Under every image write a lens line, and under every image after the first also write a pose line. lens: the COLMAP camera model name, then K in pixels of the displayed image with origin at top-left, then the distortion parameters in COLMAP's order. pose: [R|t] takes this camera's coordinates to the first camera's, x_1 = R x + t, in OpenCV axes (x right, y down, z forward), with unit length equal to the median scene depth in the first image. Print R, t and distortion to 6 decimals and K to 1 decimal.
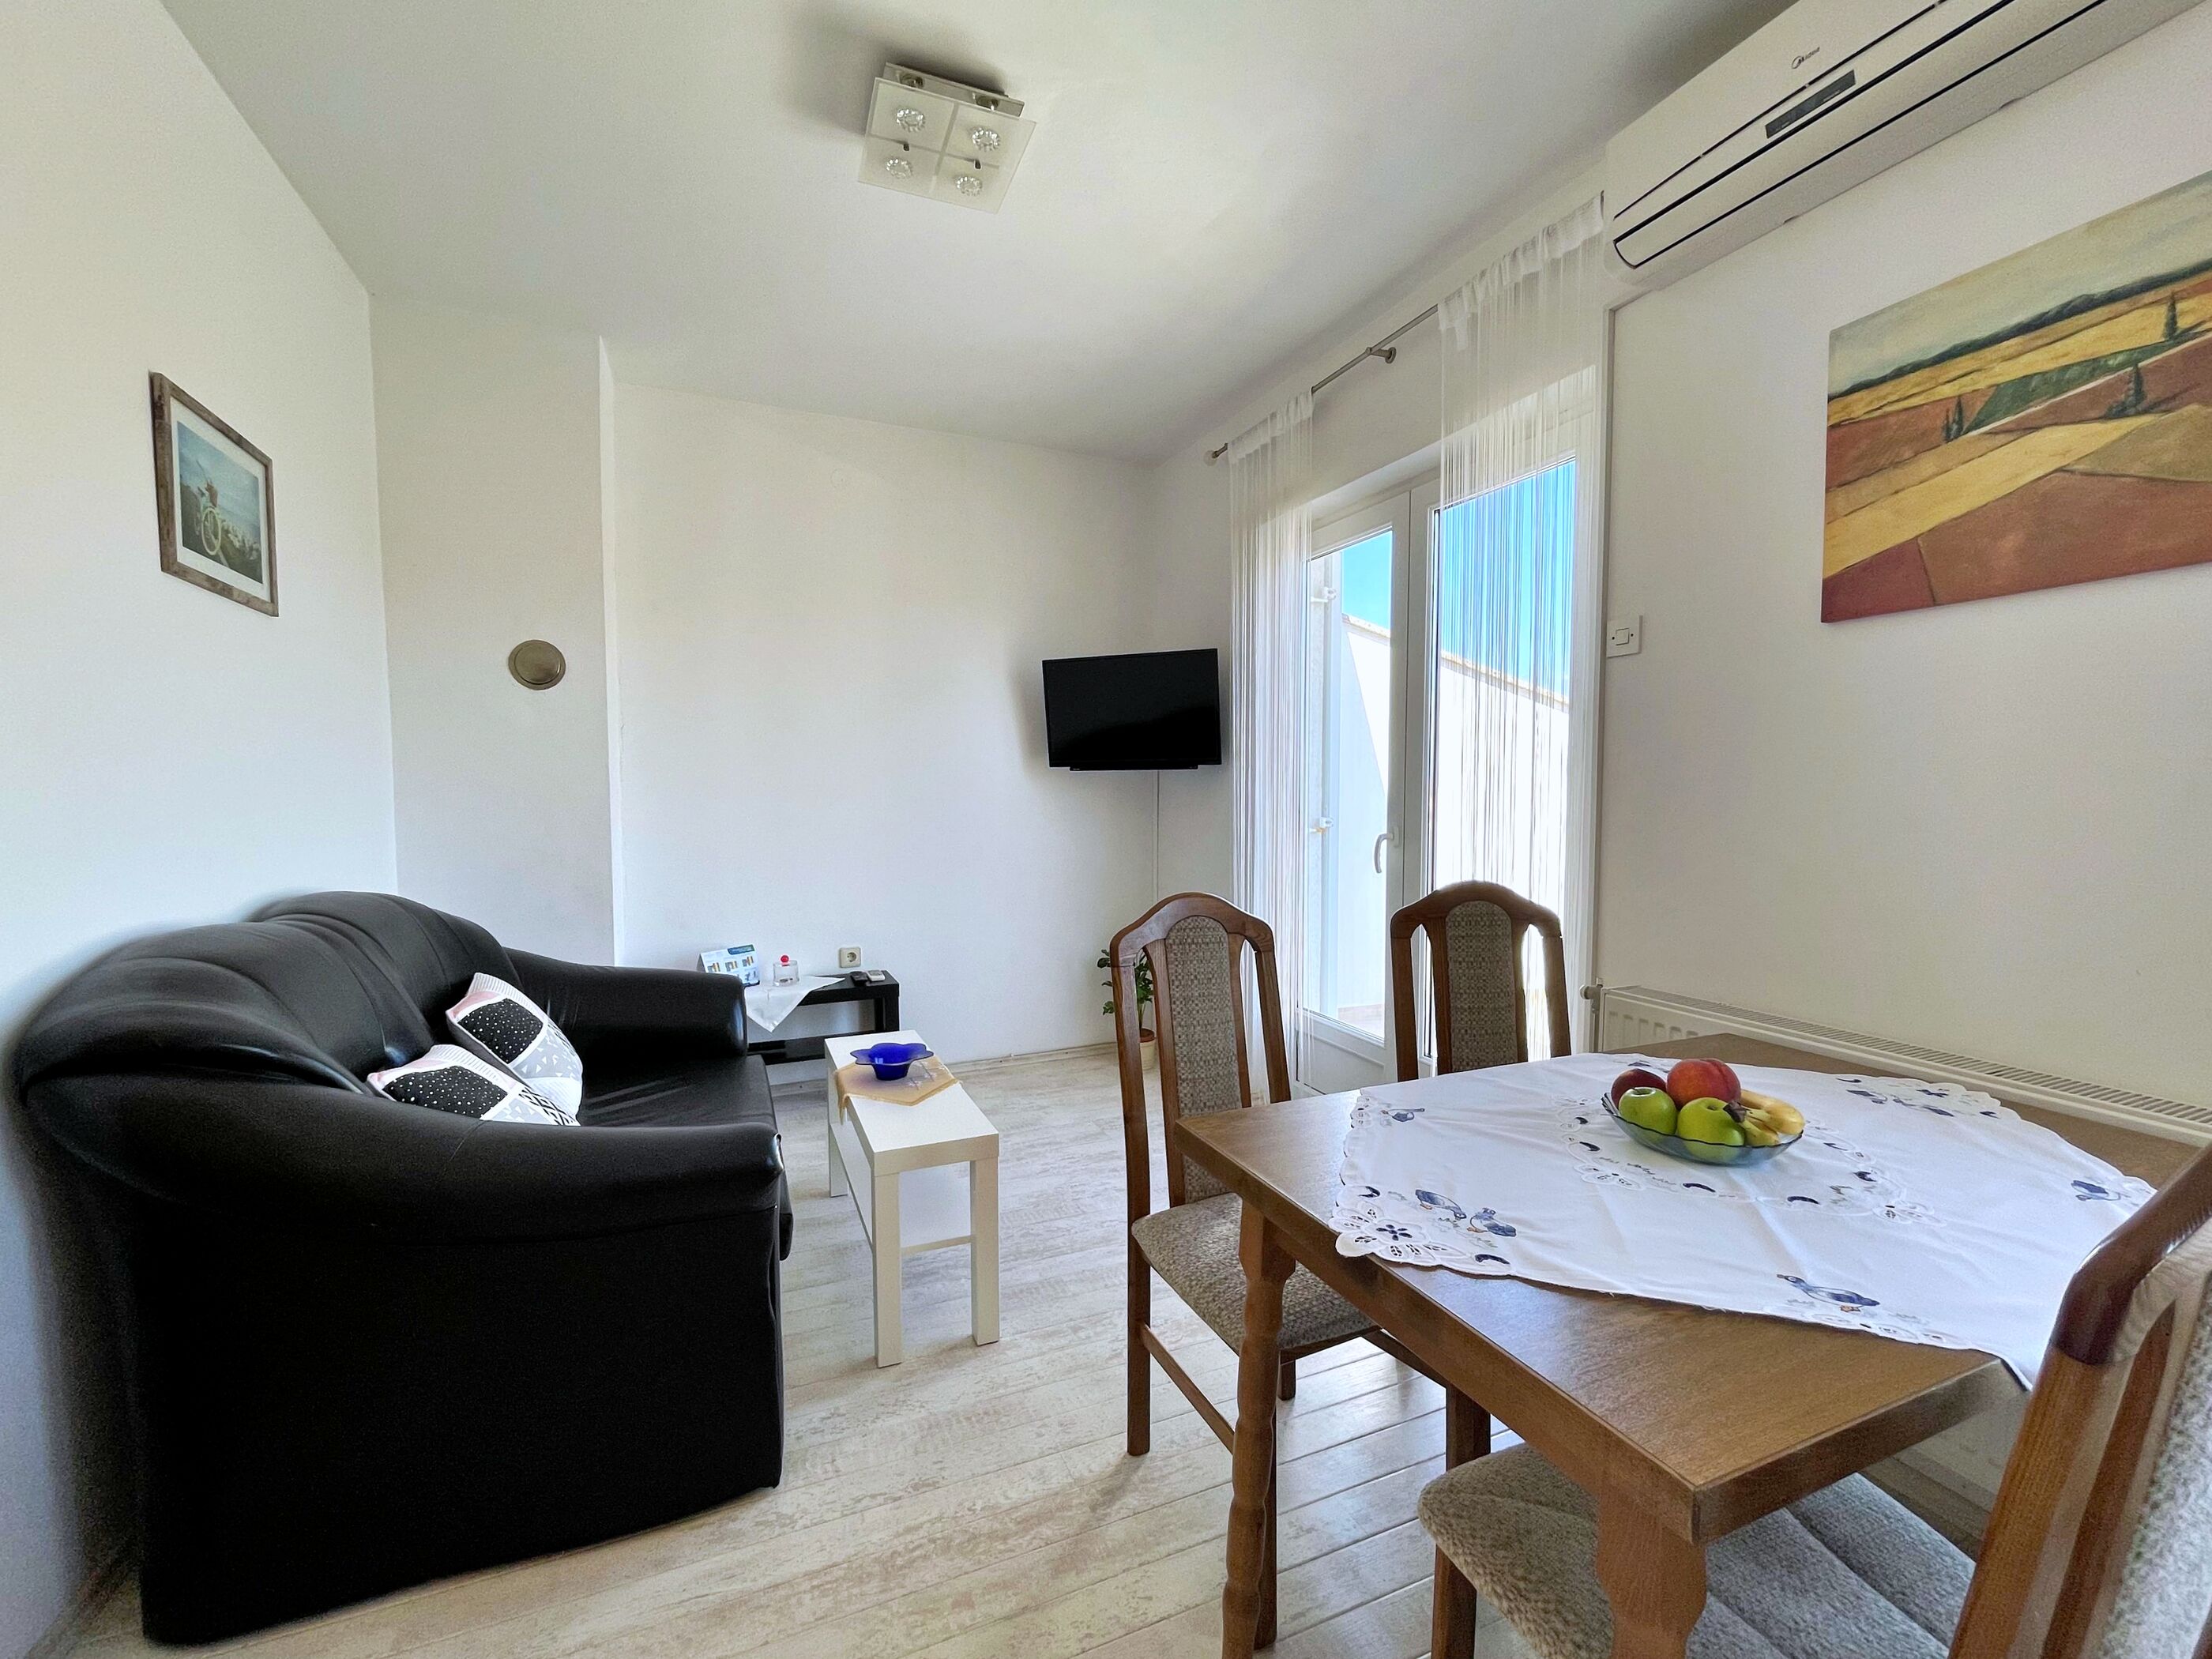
lens RADIAL K [[922.9, 0, 1099.6], [0, 922.9, 840.6], [0, 0, 1]] dist [-0.001336, -0.000764]
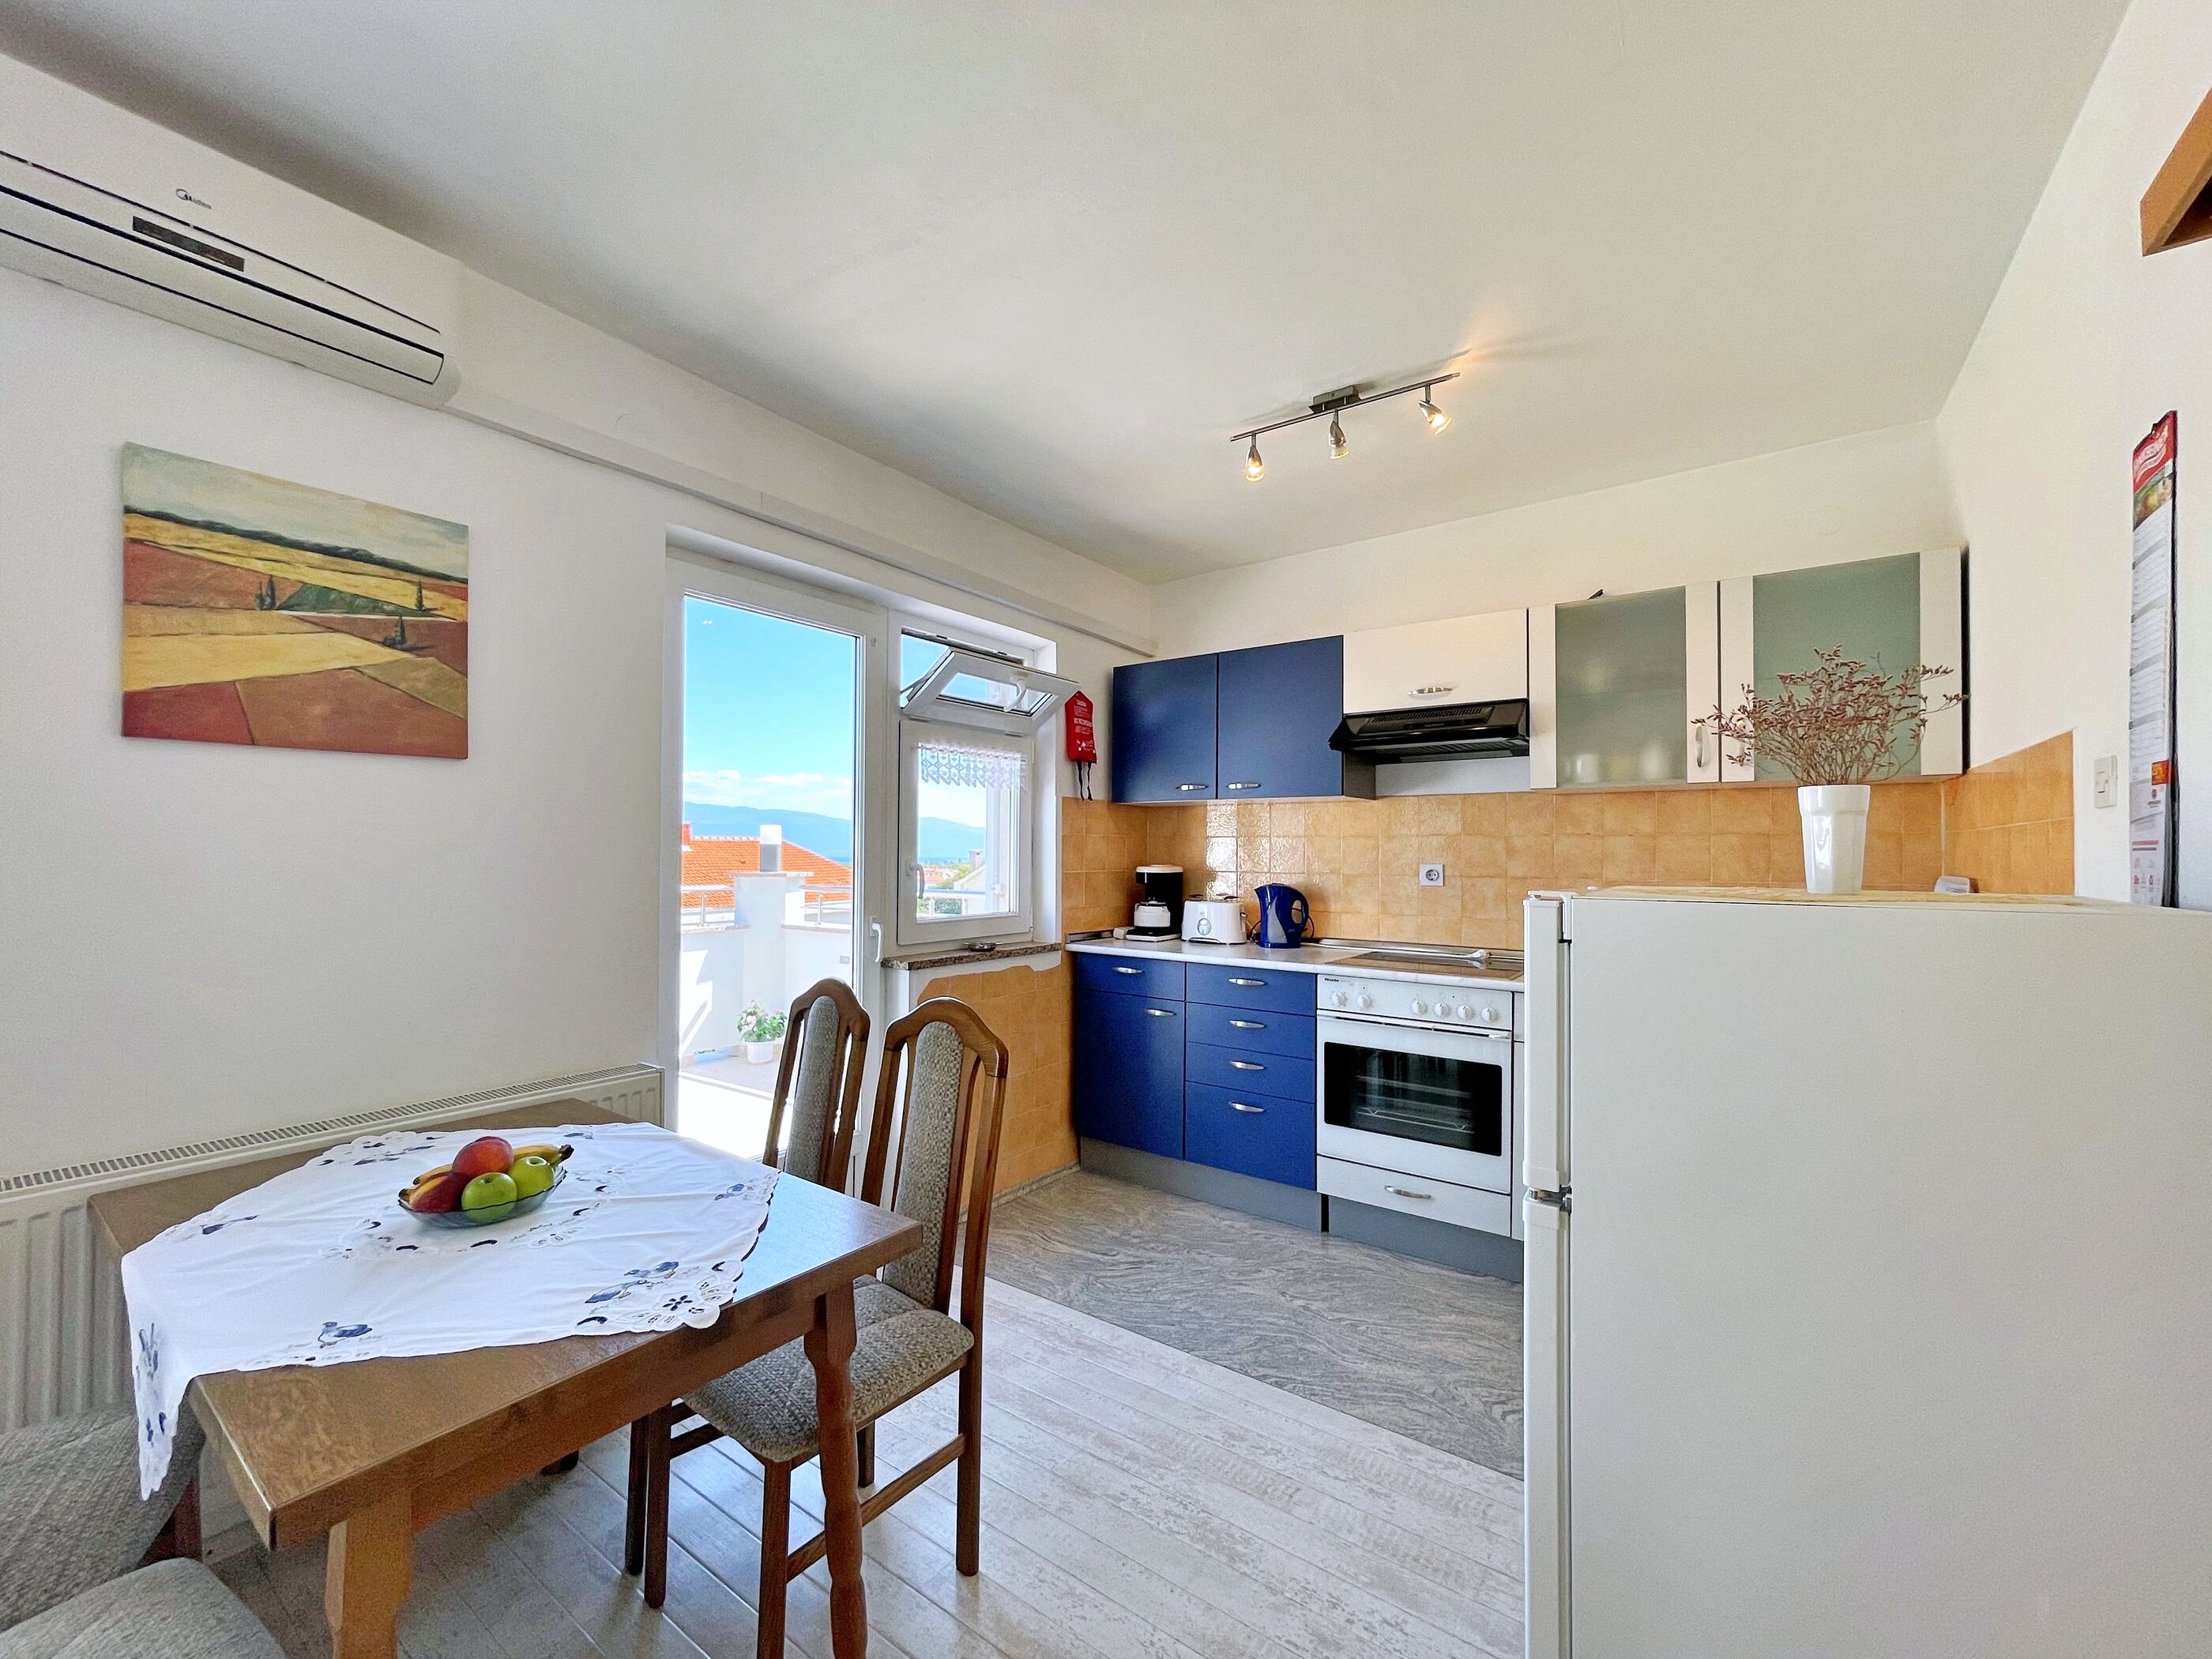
lens RADIAL K [[901.2, 0, 1099.5], [0, 901.2, 833.6], [0, 0, 1]] dist [-0.000635, 0.004508]
pose [[-0.517476, 0.018581, 0.855496, -0.619690], [0.044676, 0.998987, 0.005326, -0.106774], [-0.854531, 0.040976, -0.517782, 0.701180]]
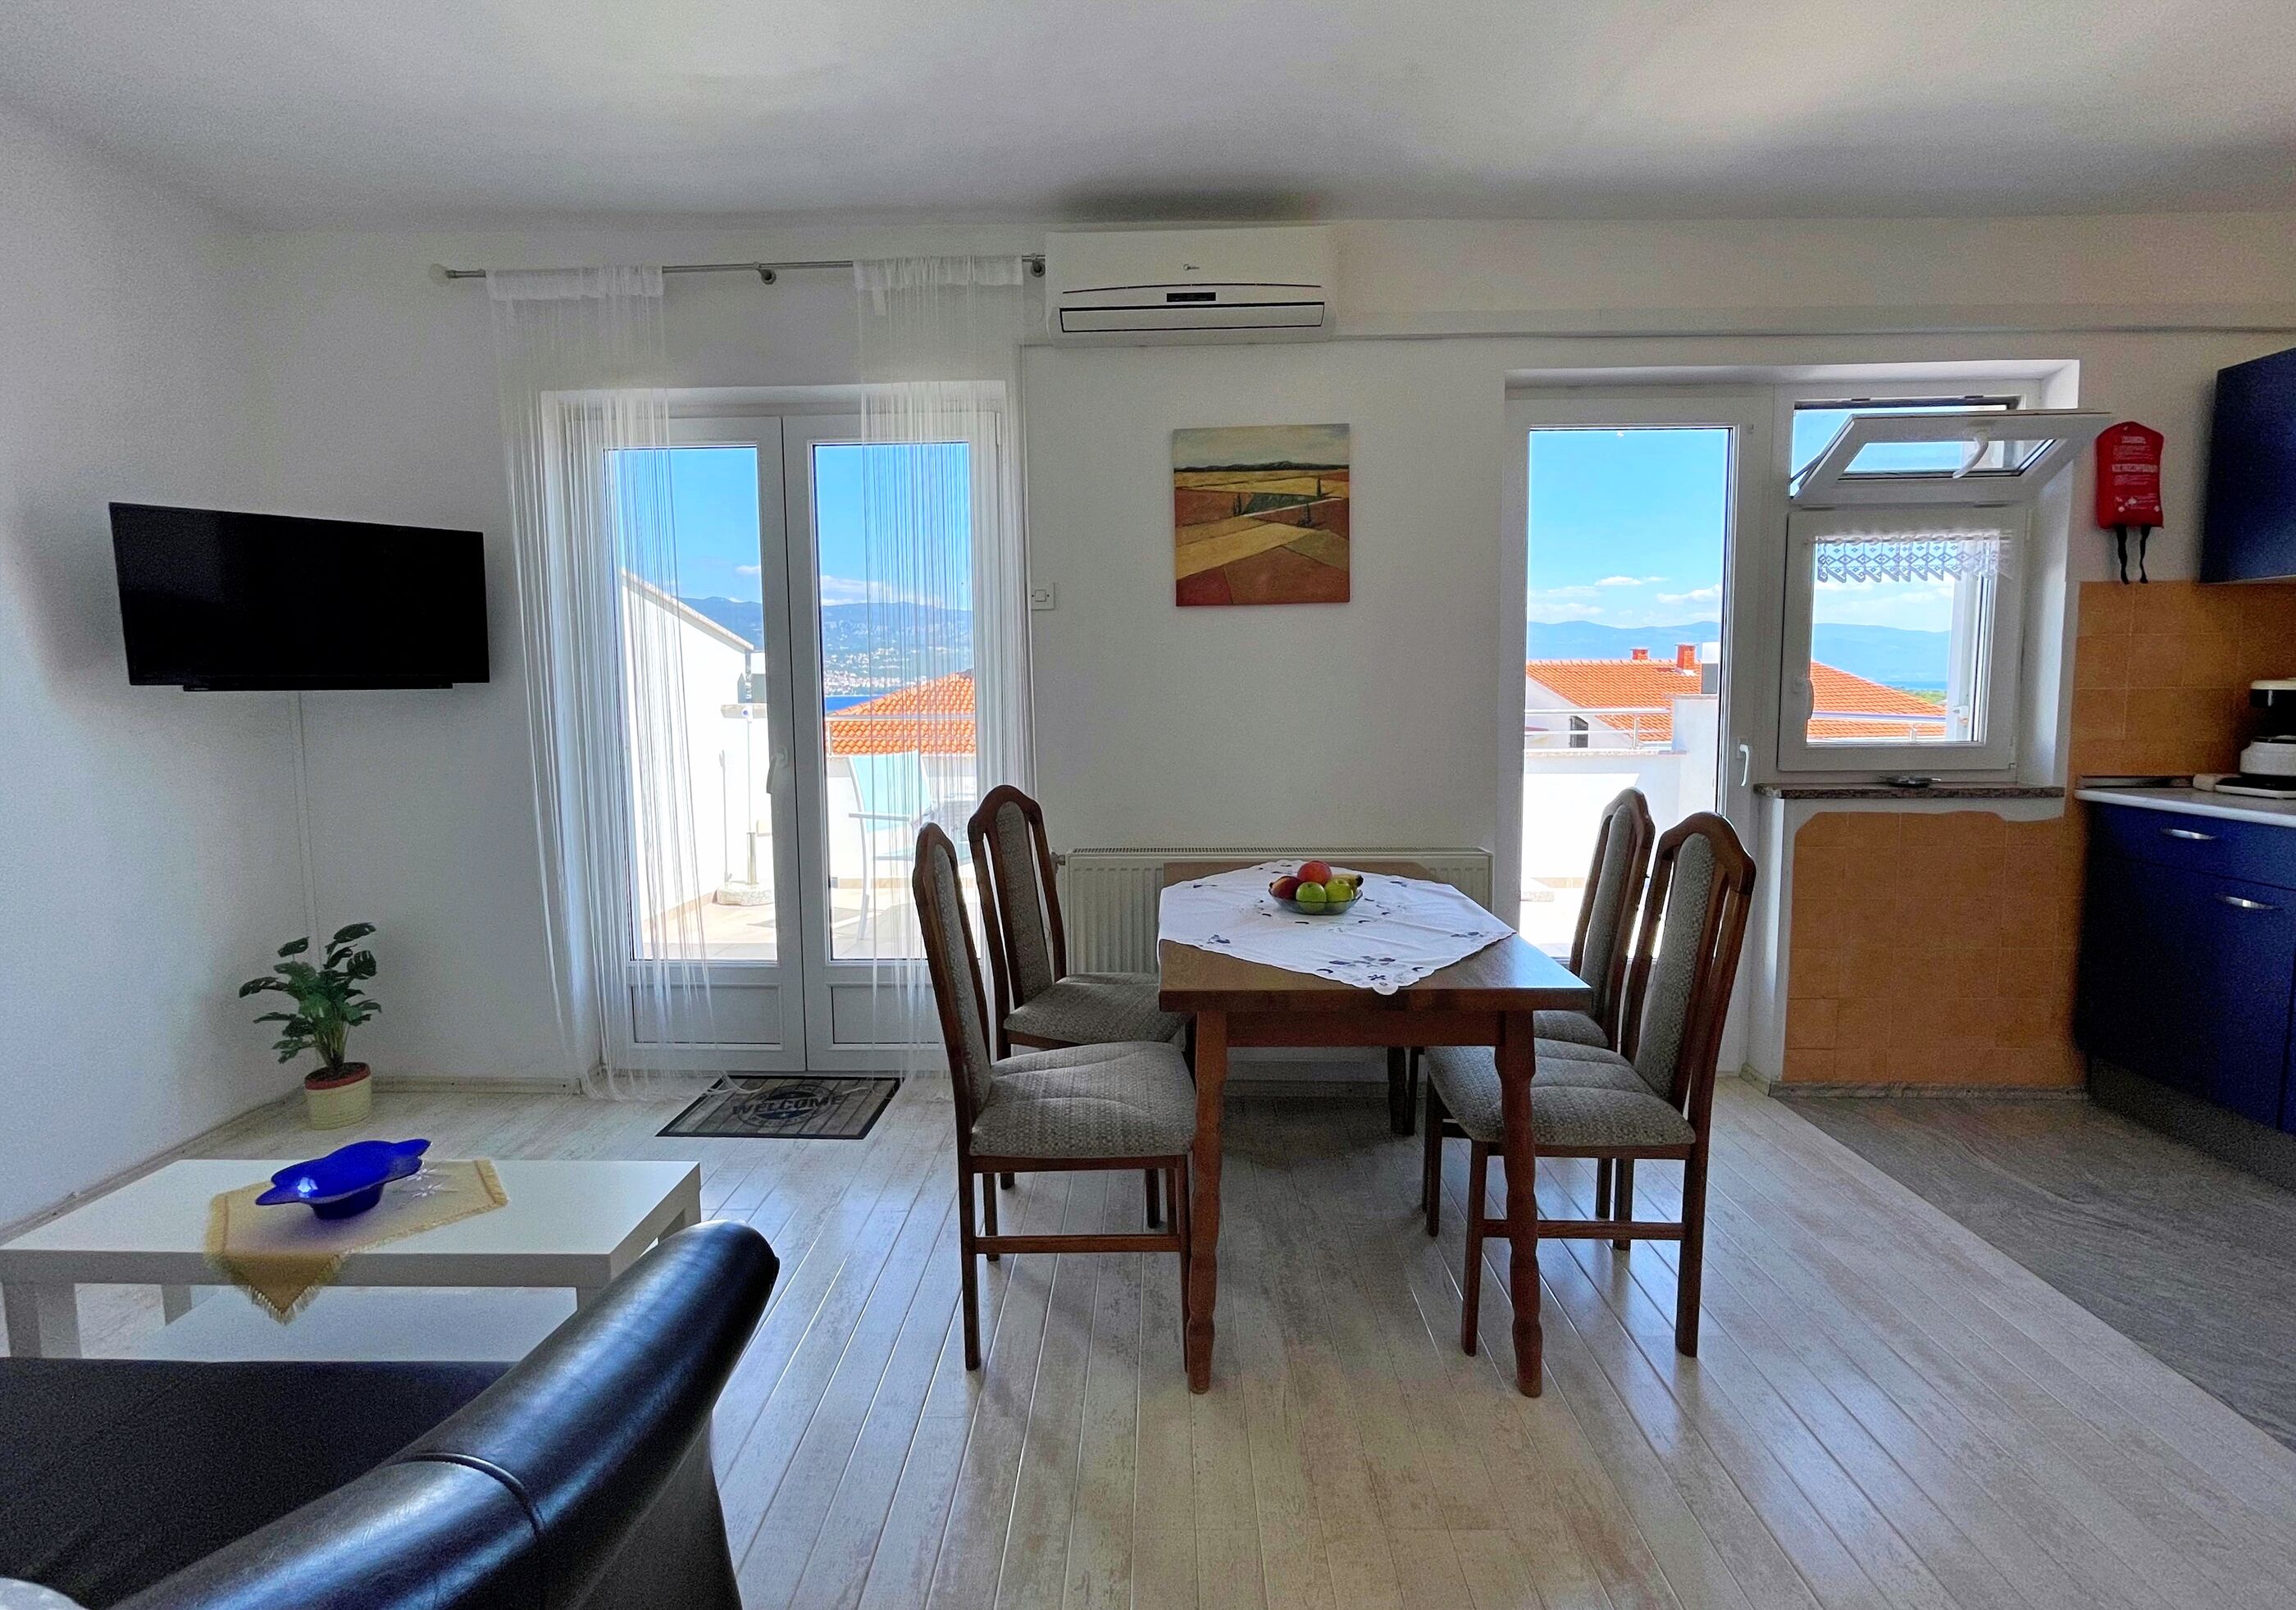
lens RADIAL K [[948.6, 0, 1140.5], [0, 948.6, 763.7], [0, 0, 1]] dist [0.001151, 0.000405]
pose [[0.408375, -0.077870, 0.909487, -0.909452], [0.060808, 0.996462, 0.058013, -0.065952], [-0.910786, 0.031613, 0.411666, 0.415129]]
